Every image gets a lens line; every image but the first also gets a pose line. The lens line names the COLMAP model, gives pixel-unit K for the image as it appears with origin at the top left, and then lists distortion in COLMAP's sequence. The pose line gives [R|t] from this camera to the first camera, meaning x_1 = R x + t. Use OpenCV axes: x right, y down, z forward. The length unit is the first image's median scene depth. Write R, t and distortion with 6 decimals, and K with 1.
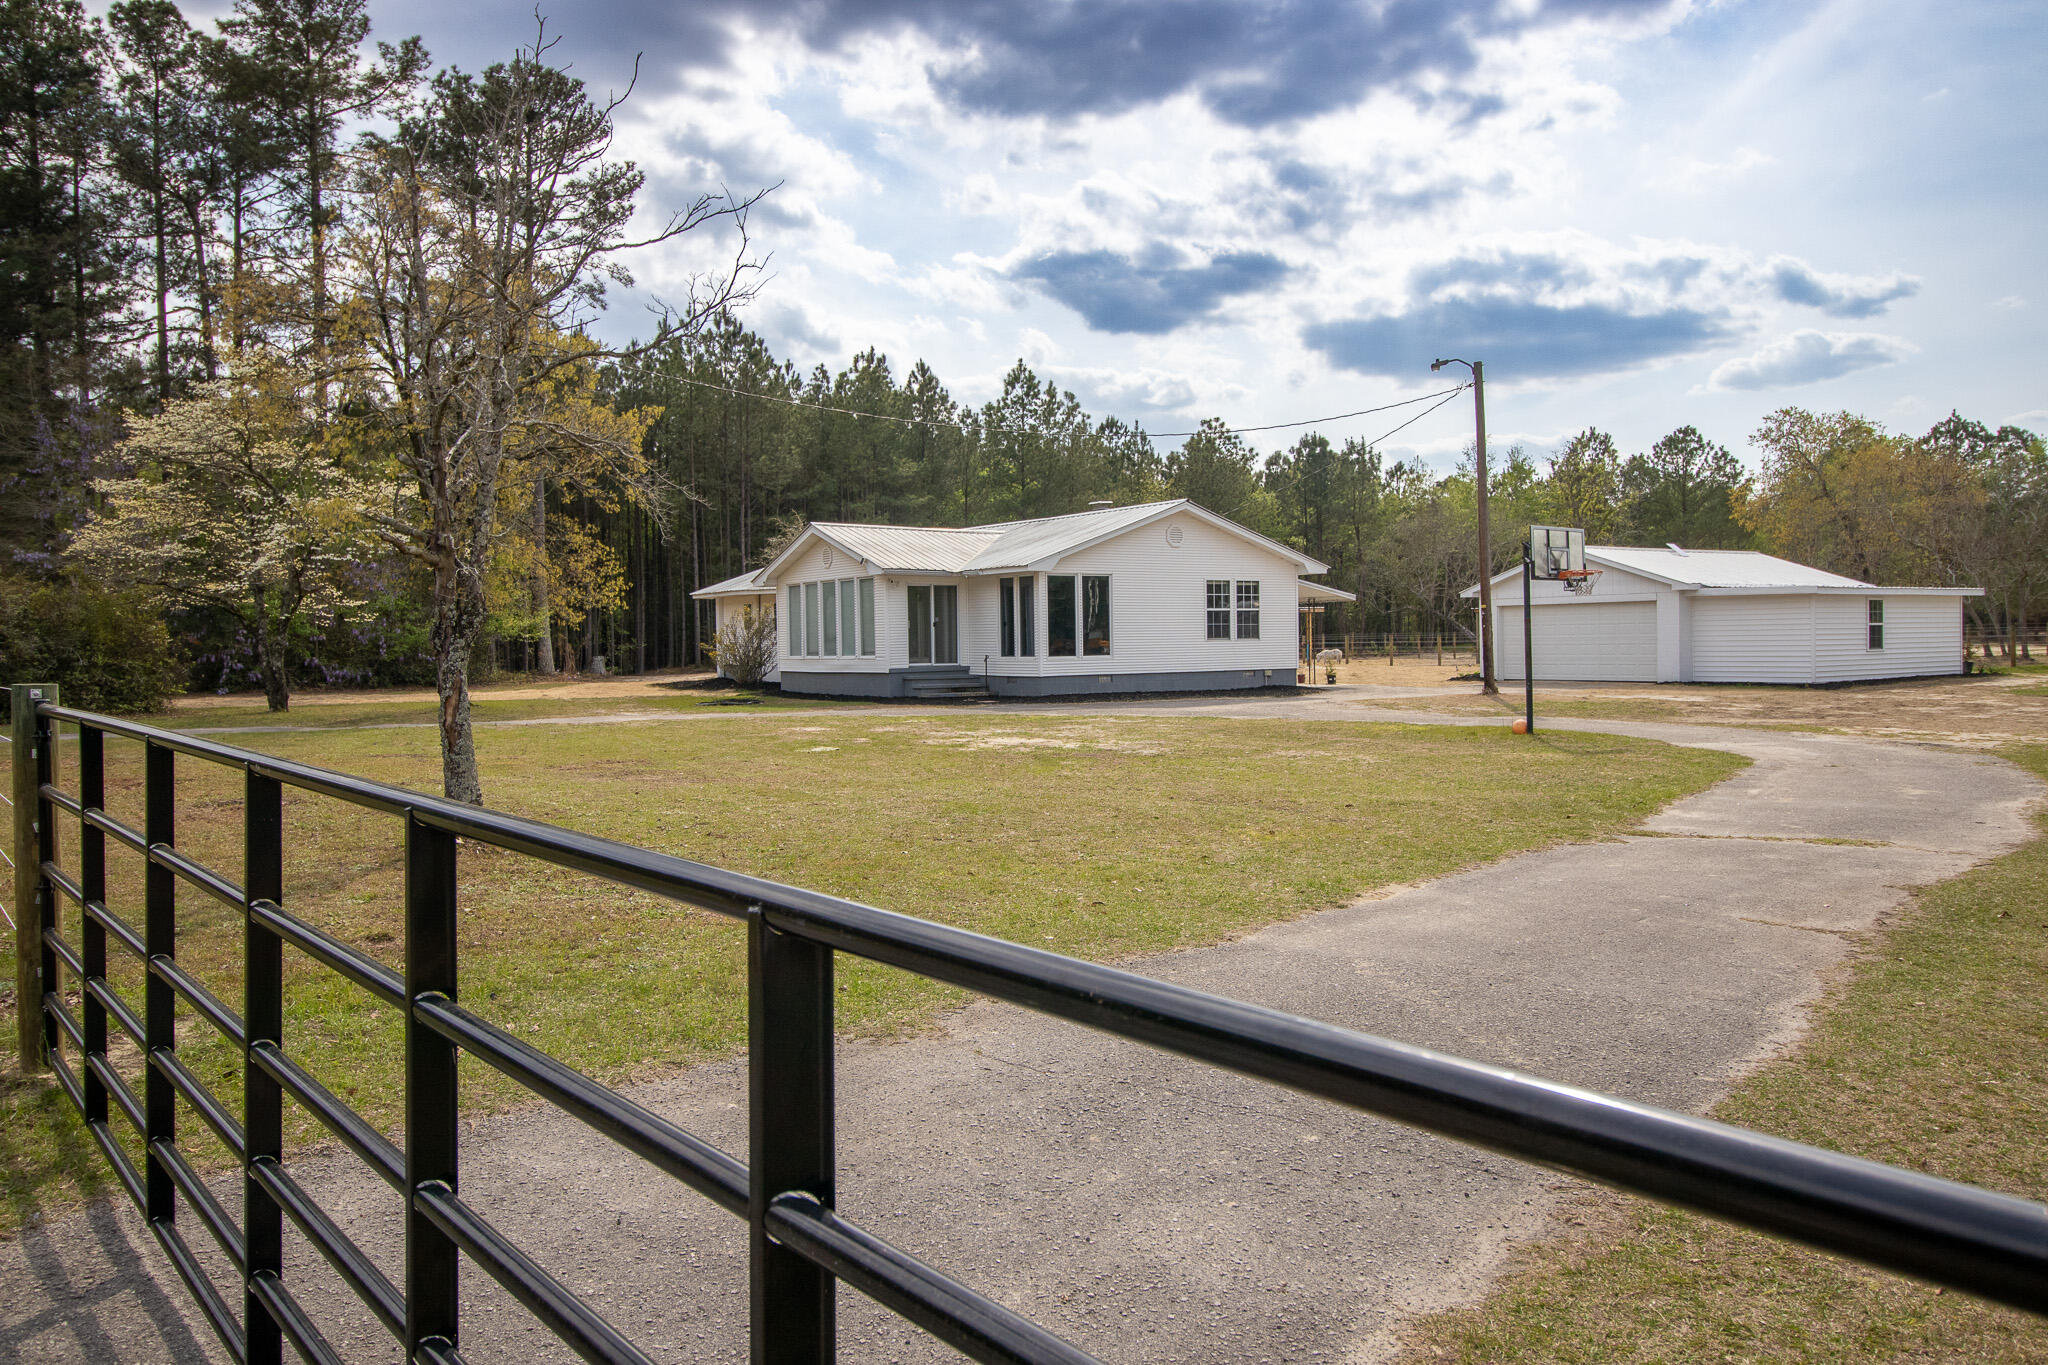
lens RADIAL K [[1558.8, 0, 1024.0], [0, 1558.8, 682.5], [0, 0, 1]] dist [0.004201, 0.003295]
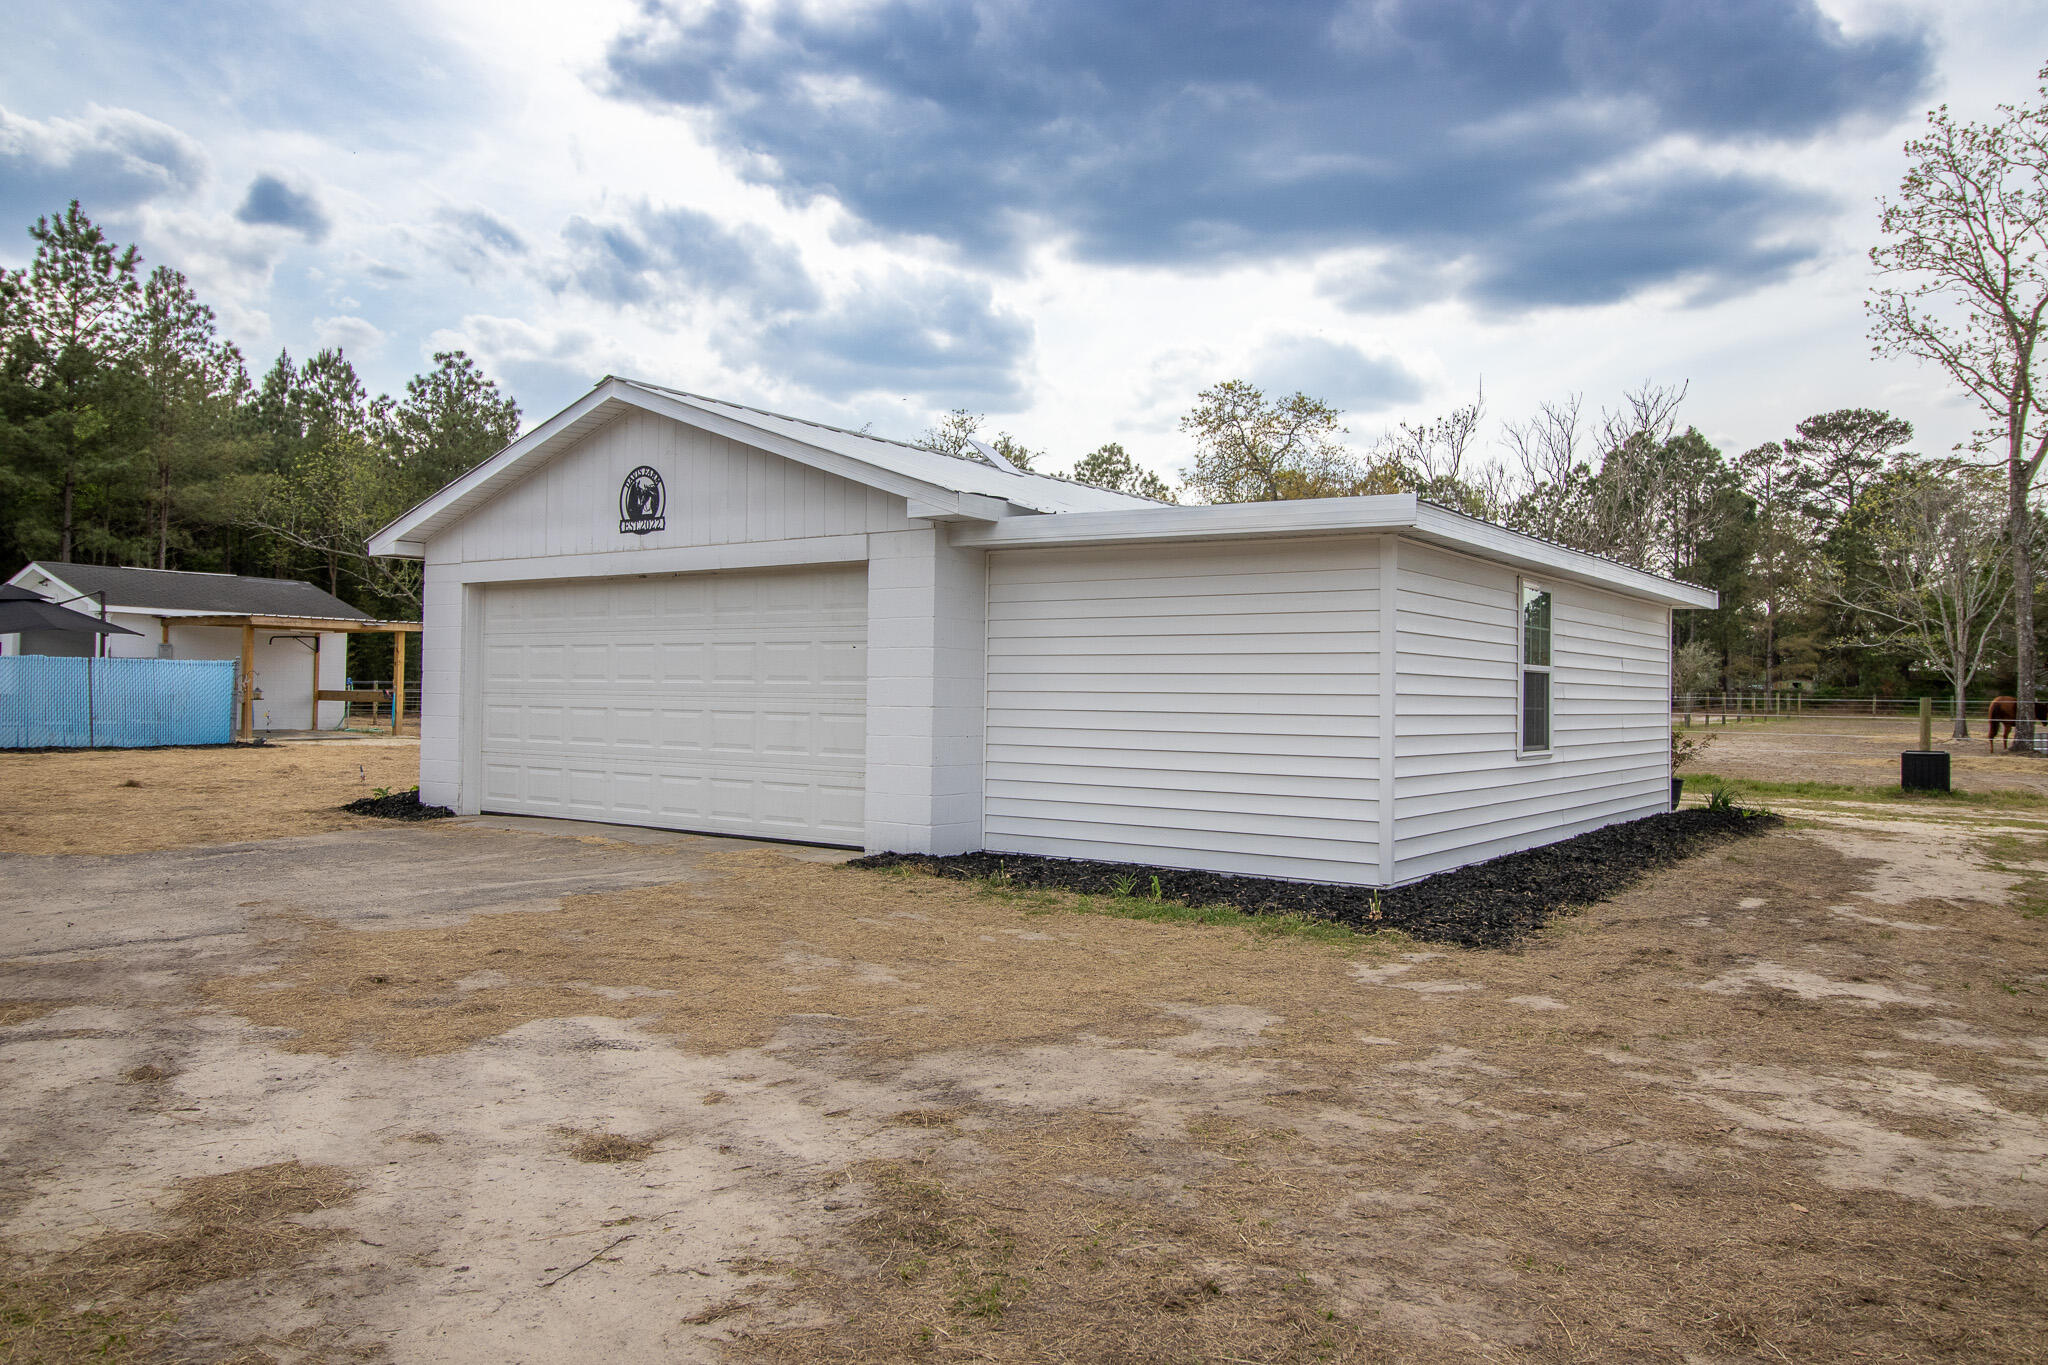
lens RADIAL K [[1558.8, 0, 1024.0], [0, 1558.8, 682.5], [0, 0, 1]] dist [0.004201, 0.003295]
pose [[0.943630, 0.032890, 0.329365, 0.214027], [-0.021912, 0.999075, -0.036987, -0.013070], [-0.330277, 0.027685, 0.943478, 0.456771]]
